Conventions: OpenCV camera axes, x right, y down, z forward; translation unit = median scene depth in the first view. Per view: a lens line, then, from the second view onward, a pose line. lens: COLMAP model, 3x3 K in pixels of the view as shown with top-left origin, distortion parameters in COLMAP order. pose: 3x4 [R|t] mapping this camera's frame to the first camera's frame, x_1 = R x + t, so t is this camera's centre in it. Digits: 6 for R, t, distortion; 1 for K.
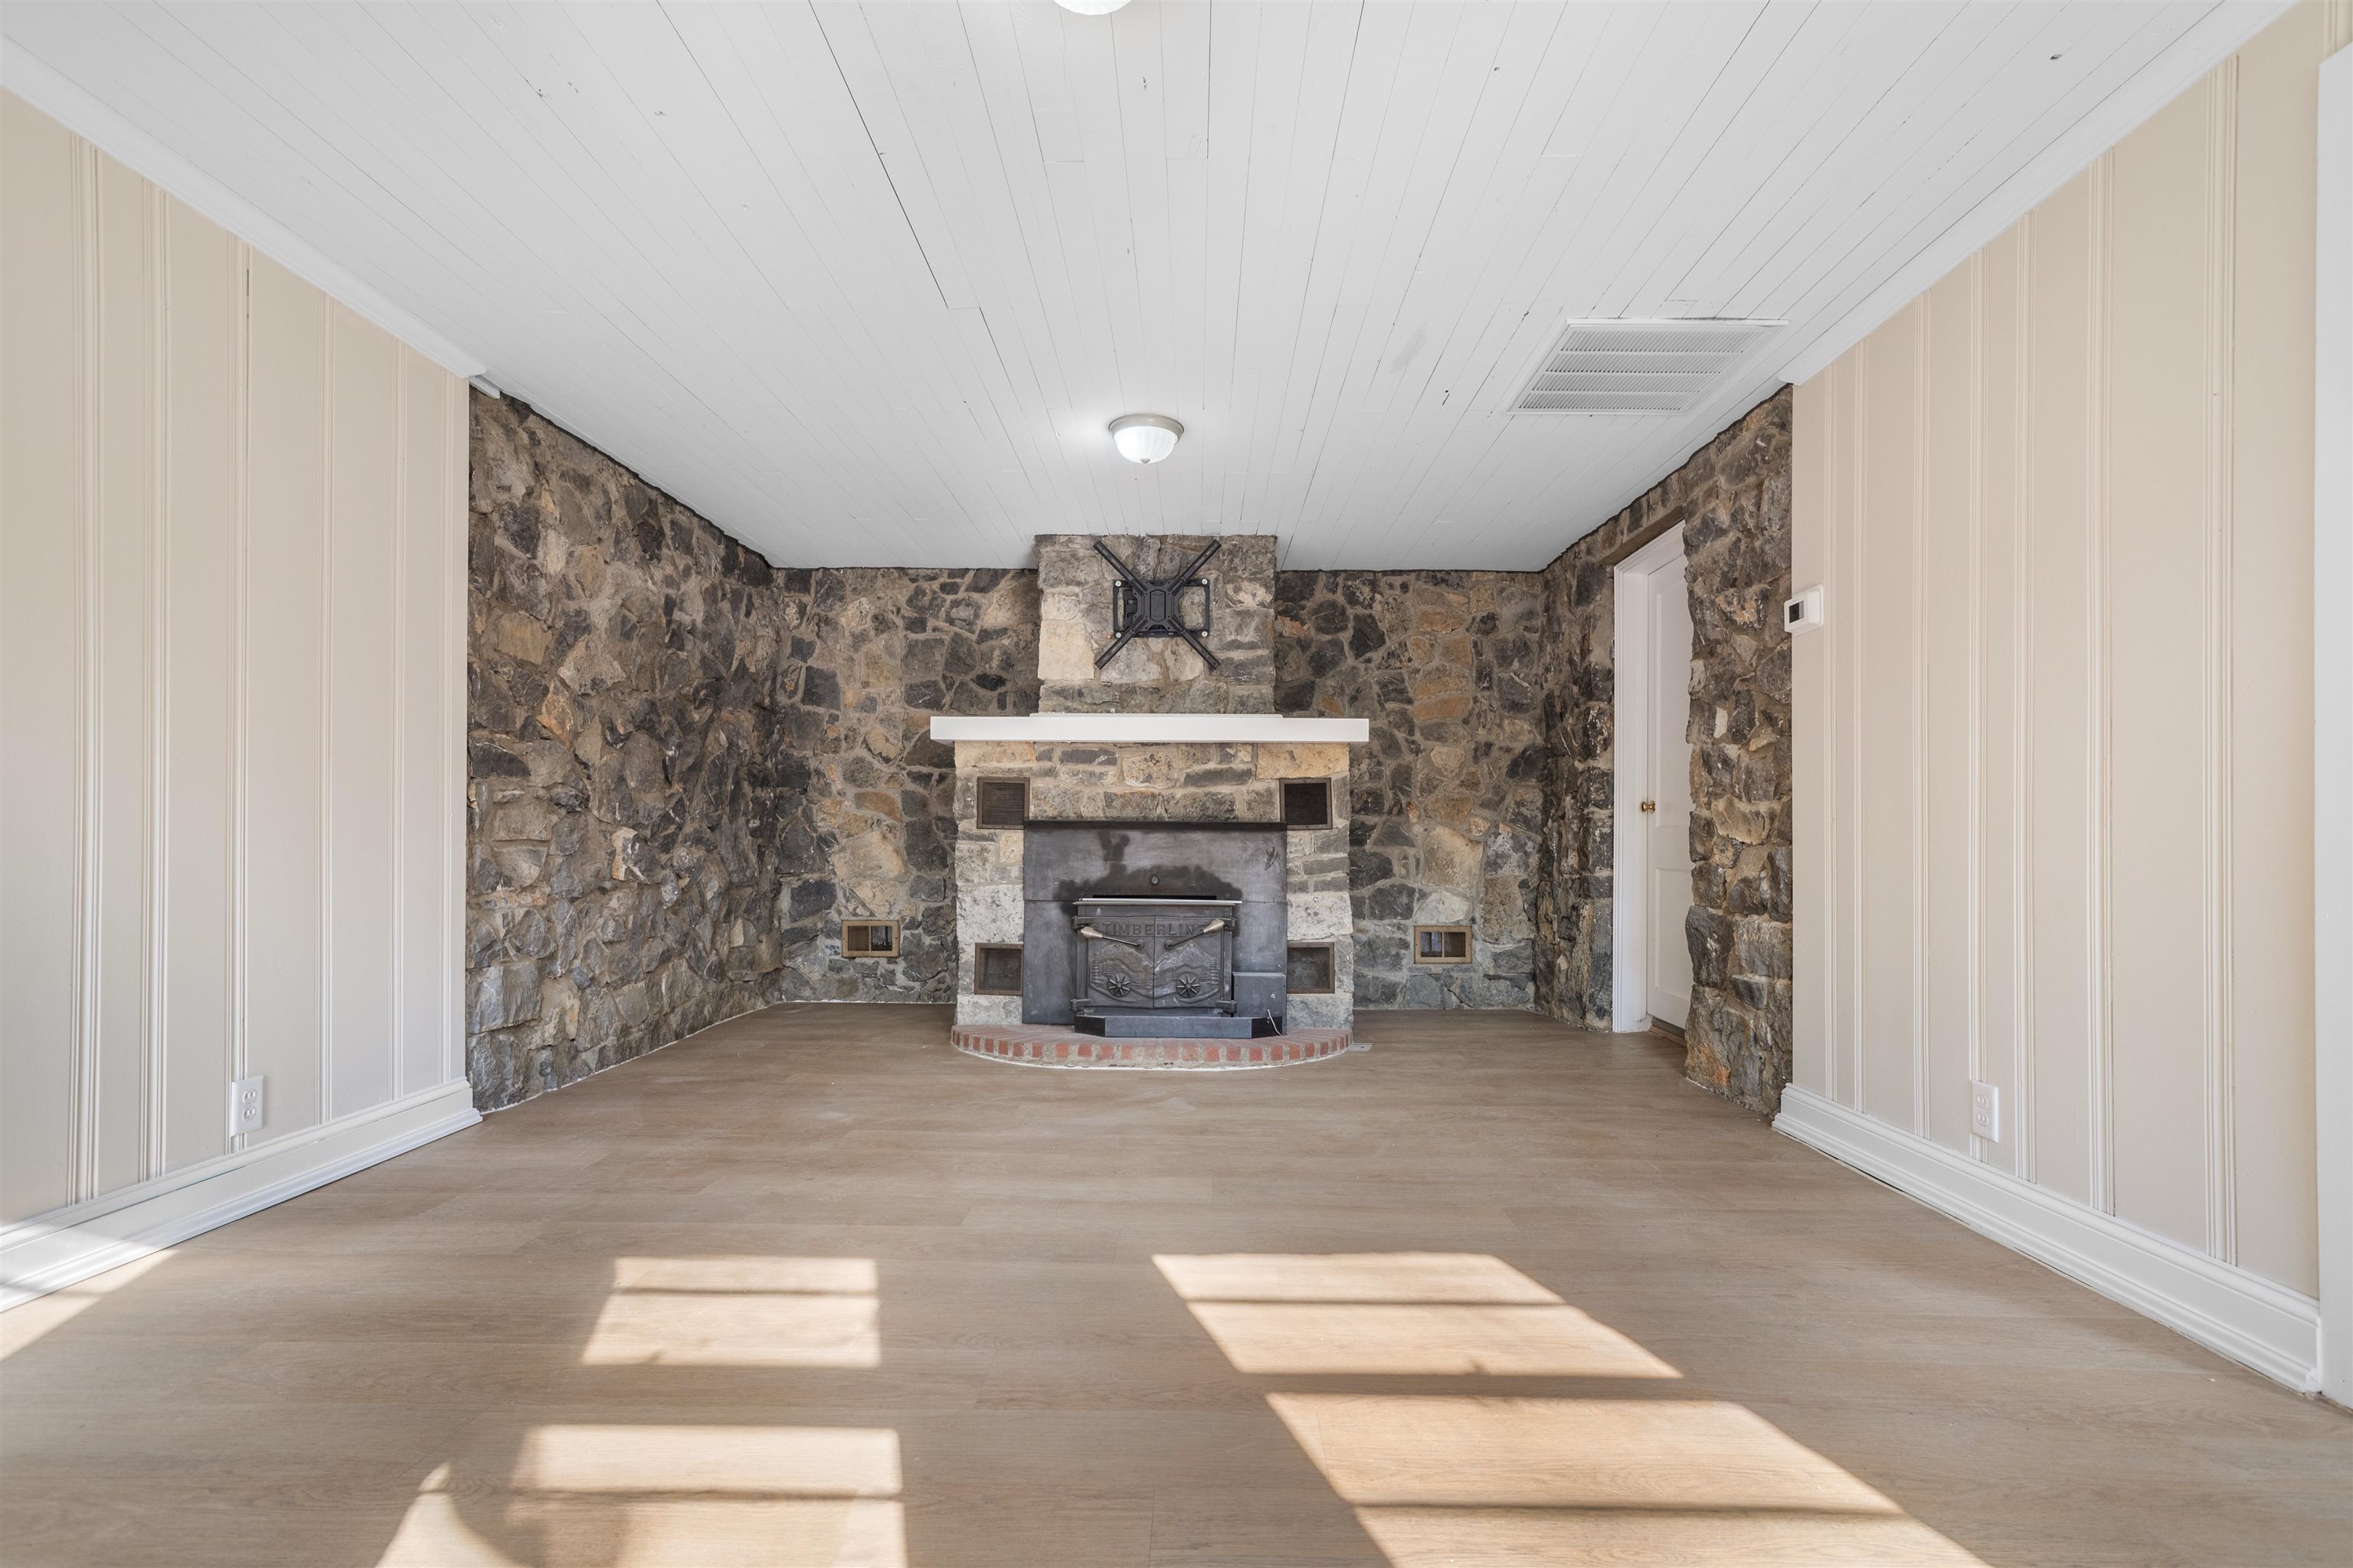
lens RADIAL K [[1041.1, 0, 1179.6], [0, 1041.1, 838.0], [0, 0, 1]] dist [-0.001077, 0.000084]
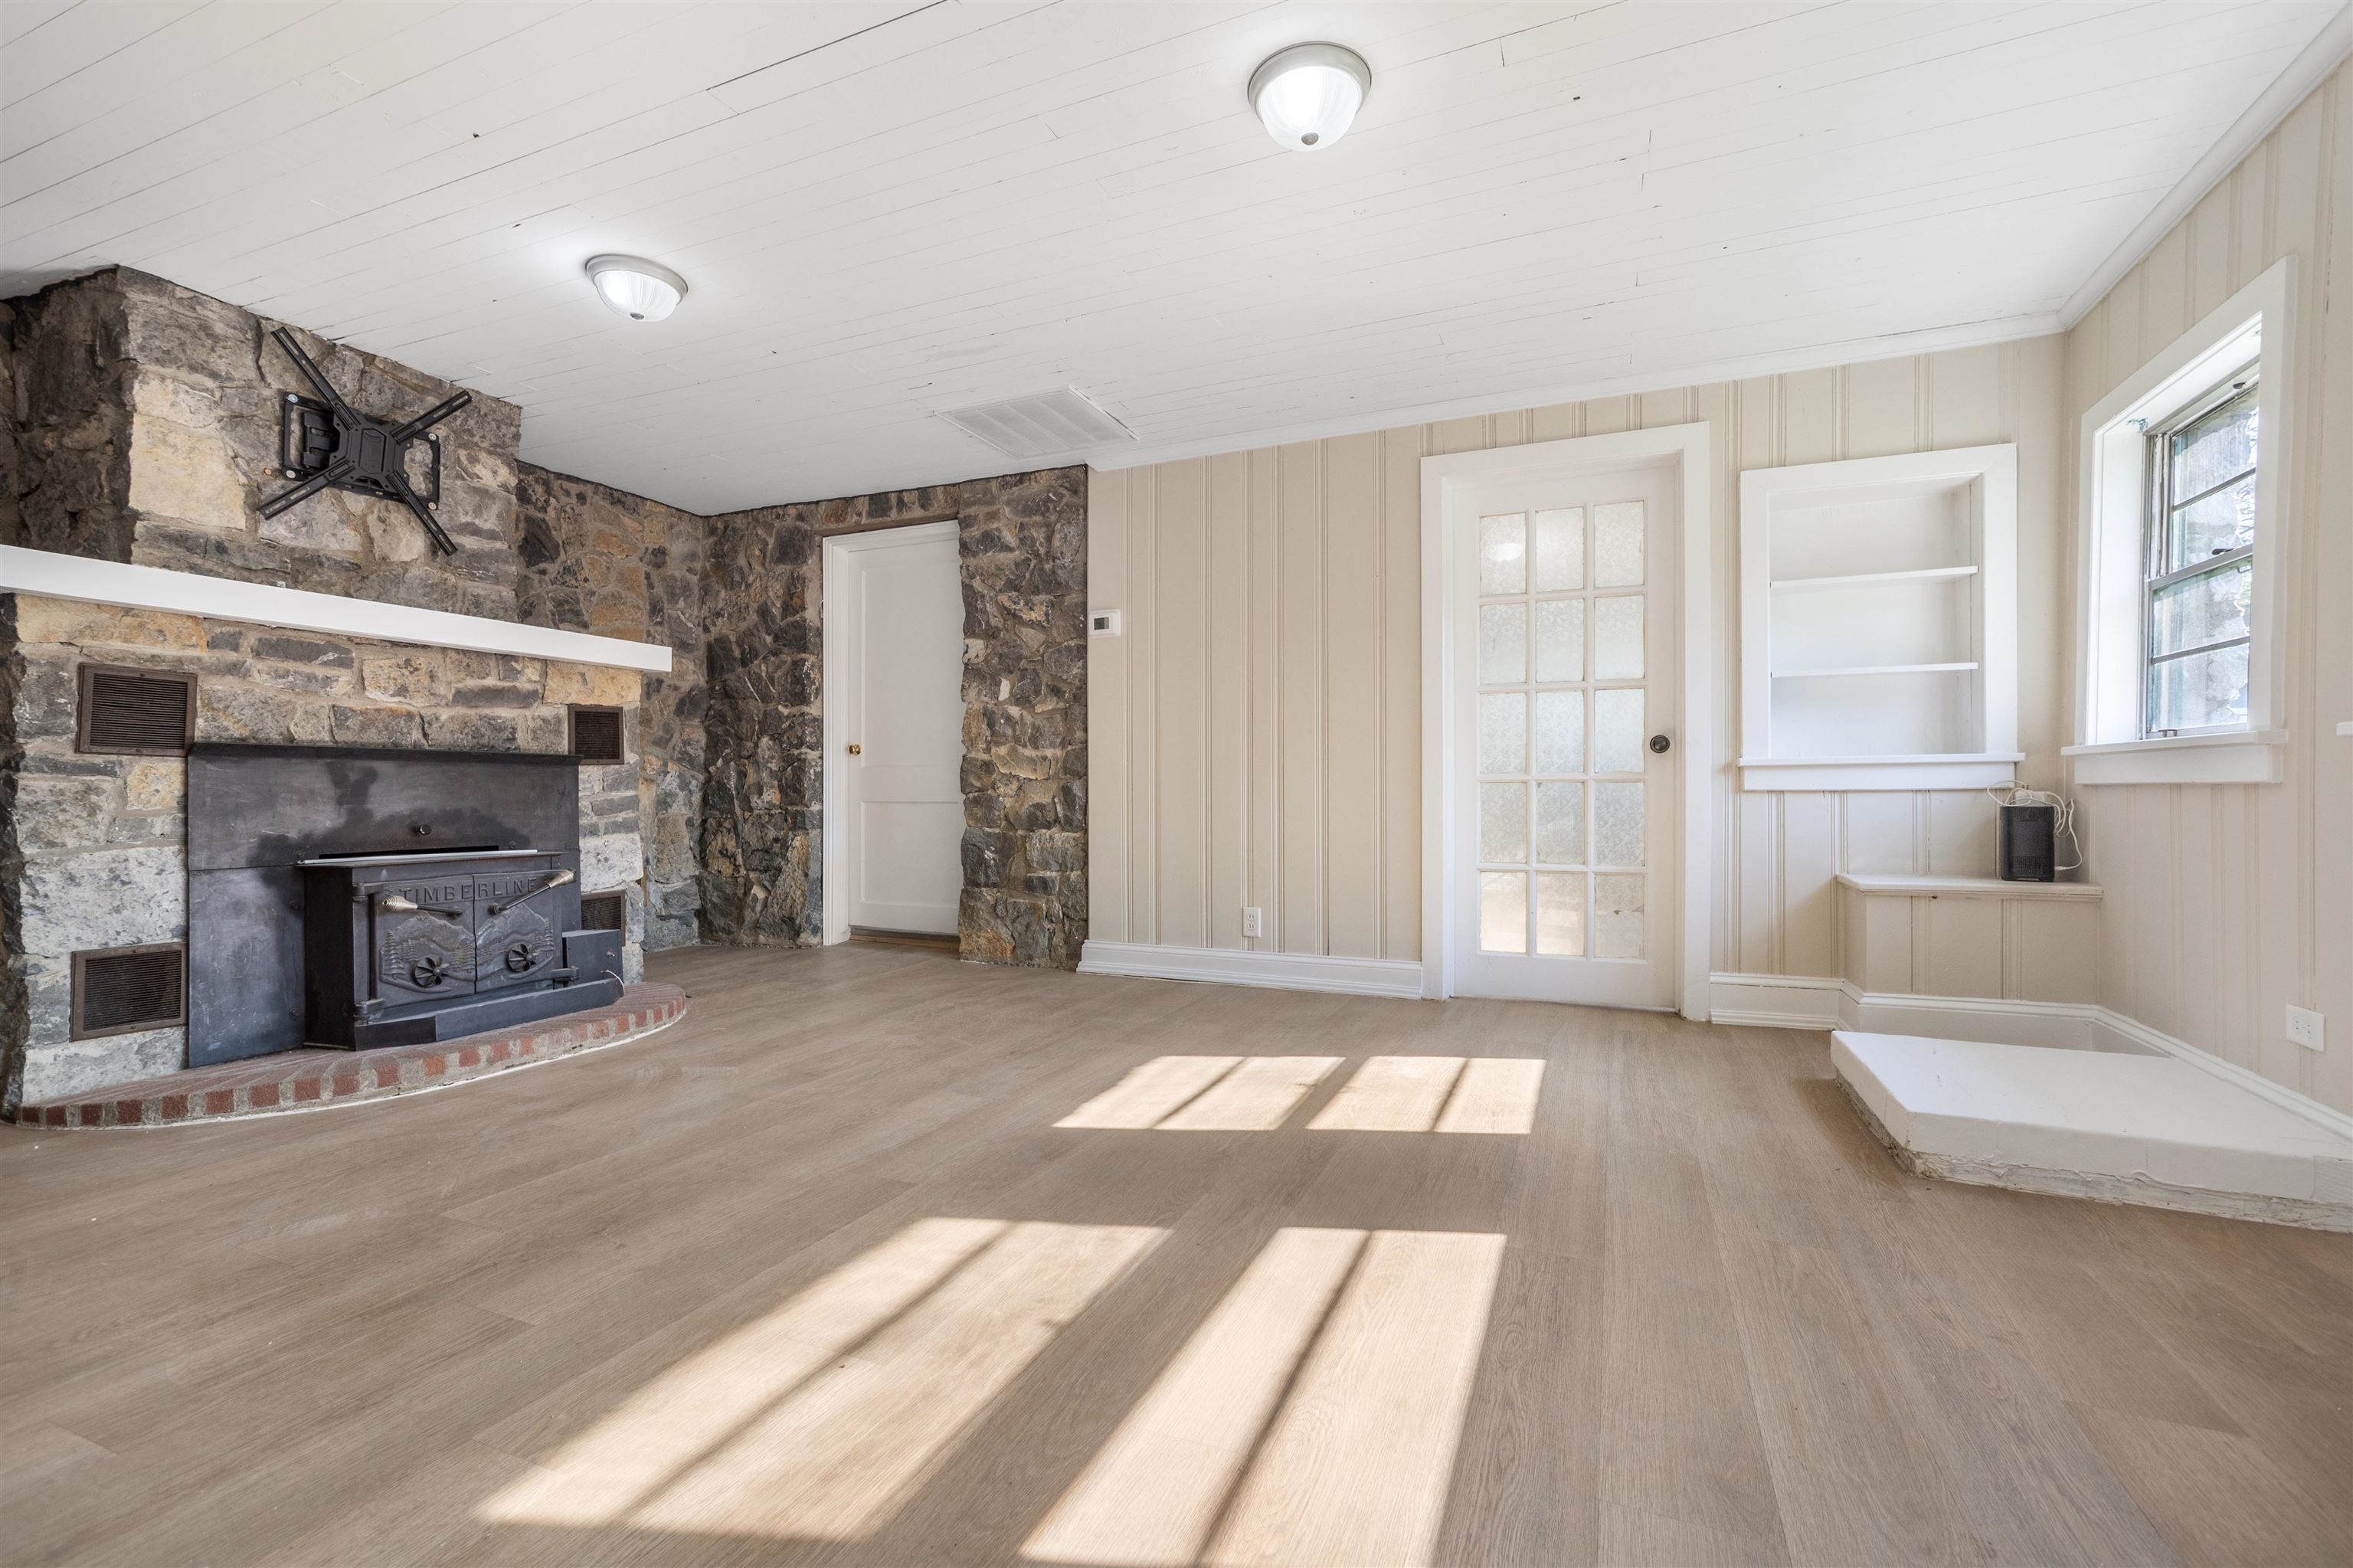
lens RADIAL K [[1018.4, 0, 1175.1], [0, 1018.4, 807.4], [0, 0, 1]] dist [-0.034947, 0.023541]
pose [[0.380227, -0.022392, 0.924622, -0.479057], [0.001214, 0.999718, 0.023712, 0.008563], [-0.924893, -0.007894, 0.380147, 0.226220]]
